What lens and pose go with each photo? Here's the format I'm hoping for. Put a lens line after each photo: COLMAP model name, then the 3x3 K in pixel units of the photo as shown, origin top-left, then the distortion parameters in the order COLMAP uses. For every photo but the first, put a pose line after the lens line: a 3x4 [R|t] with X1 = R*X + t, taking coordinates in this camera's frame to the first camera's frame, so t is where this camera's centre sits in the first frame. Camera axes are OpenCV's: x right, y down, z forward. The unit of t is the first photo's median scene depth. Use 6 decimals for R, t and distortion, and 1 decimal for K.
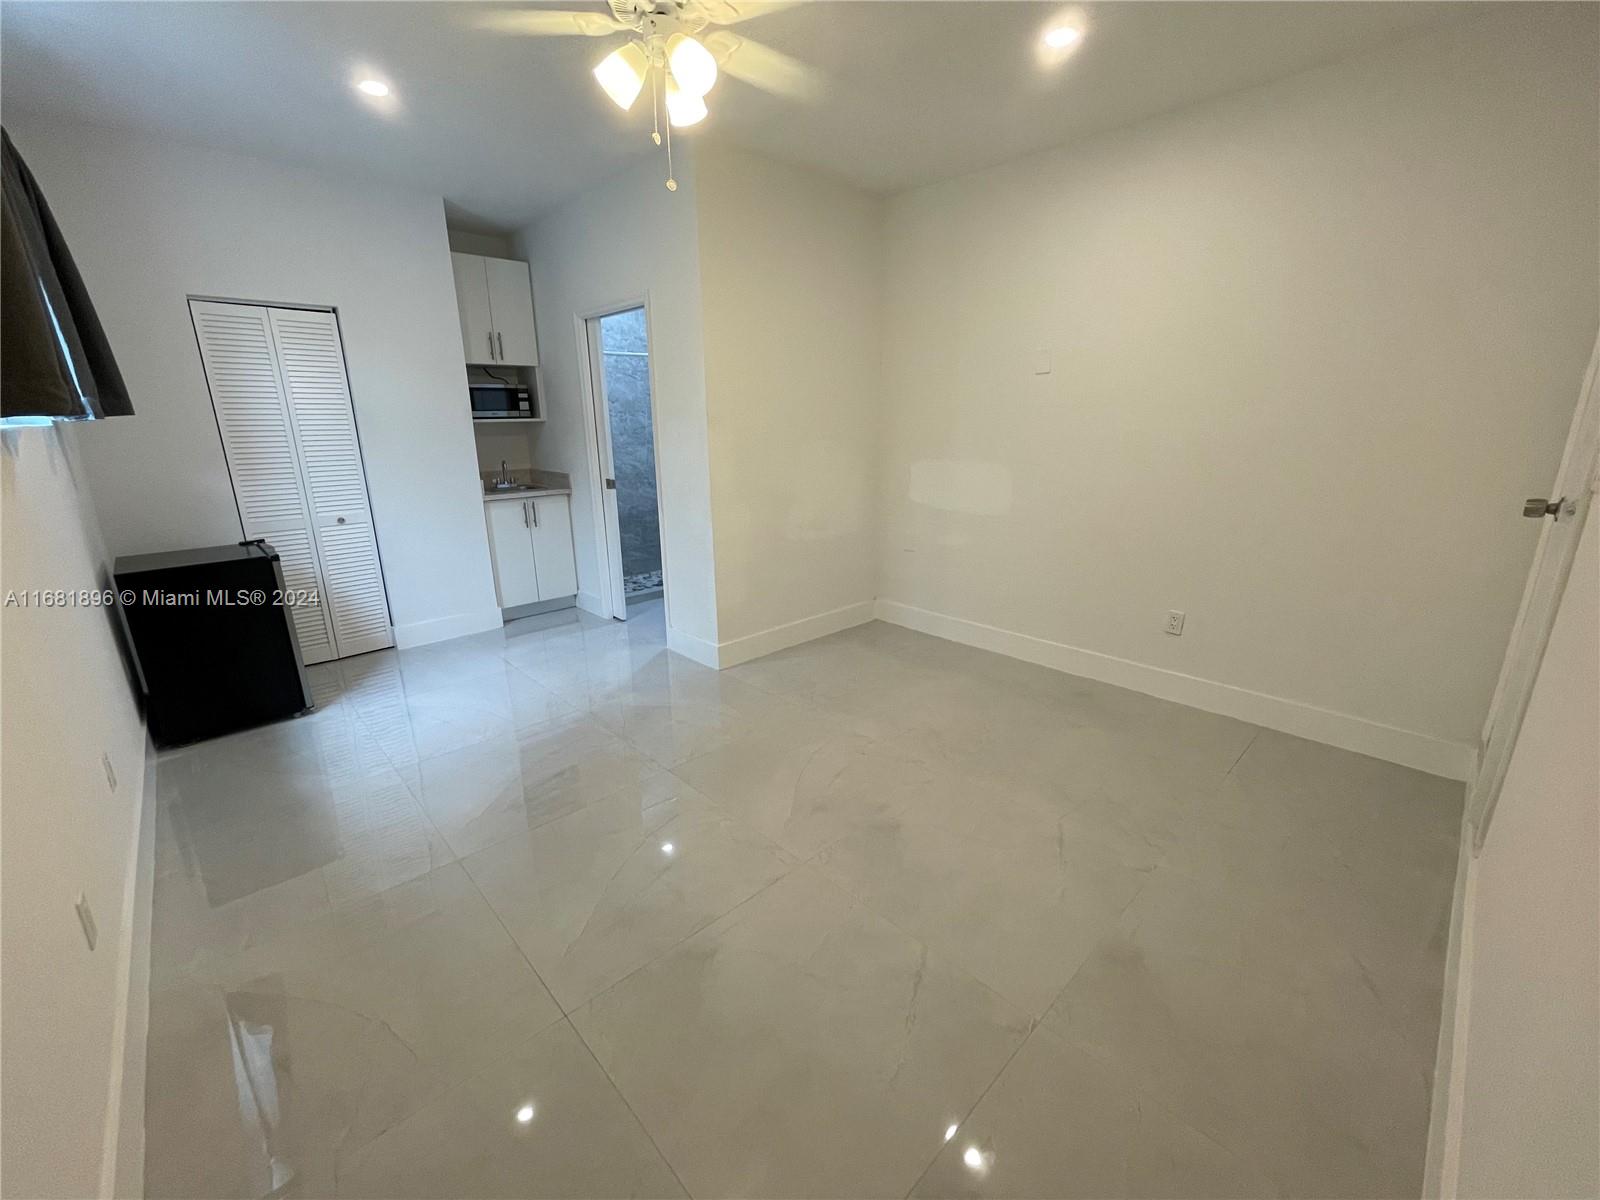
lens RADIAL K [[644.1, 0, 796.0], [0, 644.1, 597.4], [0, 0, 1]] dist [-0.002278, 0.002895]
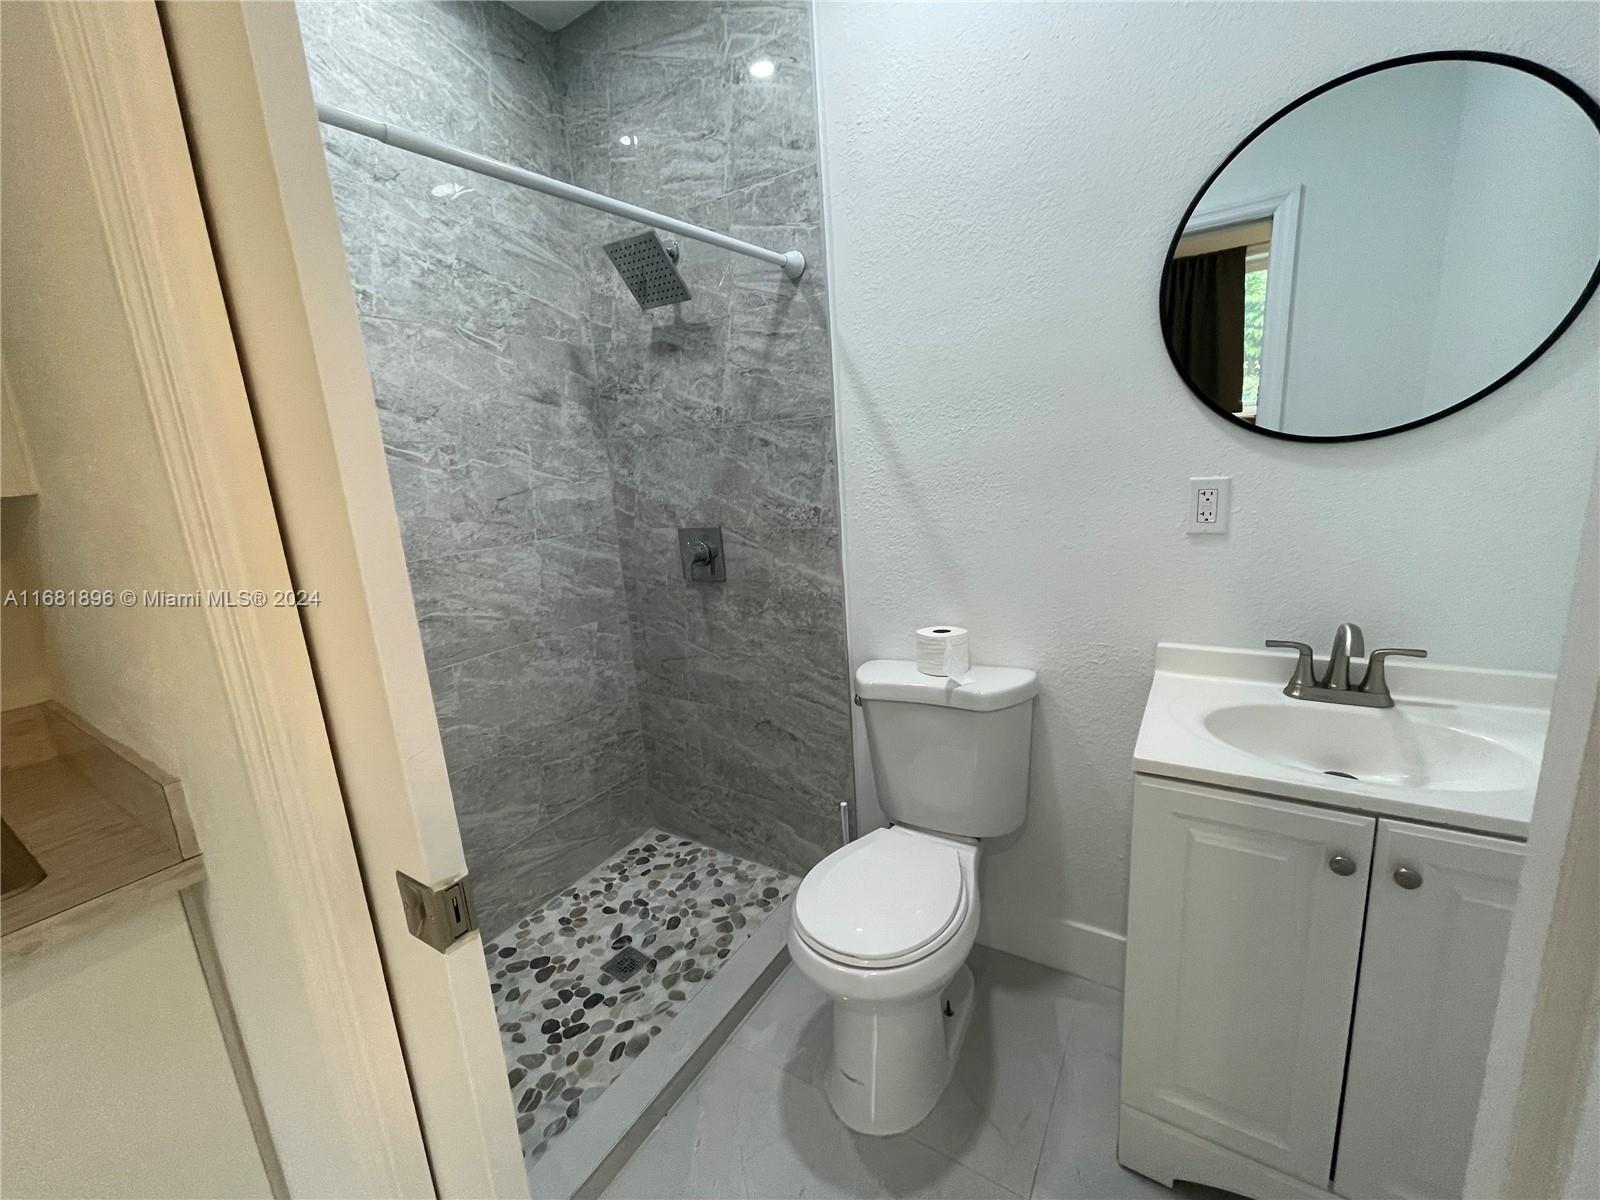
lens RADIAL K [[644.1, 0, 807.2], [0, 644.1, 591.3], [0, 0, 1]] dist [-0.002278, 0.002895]
pose [[0.964501, -0.104985, 0.242316, -0.225305], [0.124840, 0.989840, -0.068052, -0.212203], [-0.232709, 0.095887, 0.967808, 0.797964]]
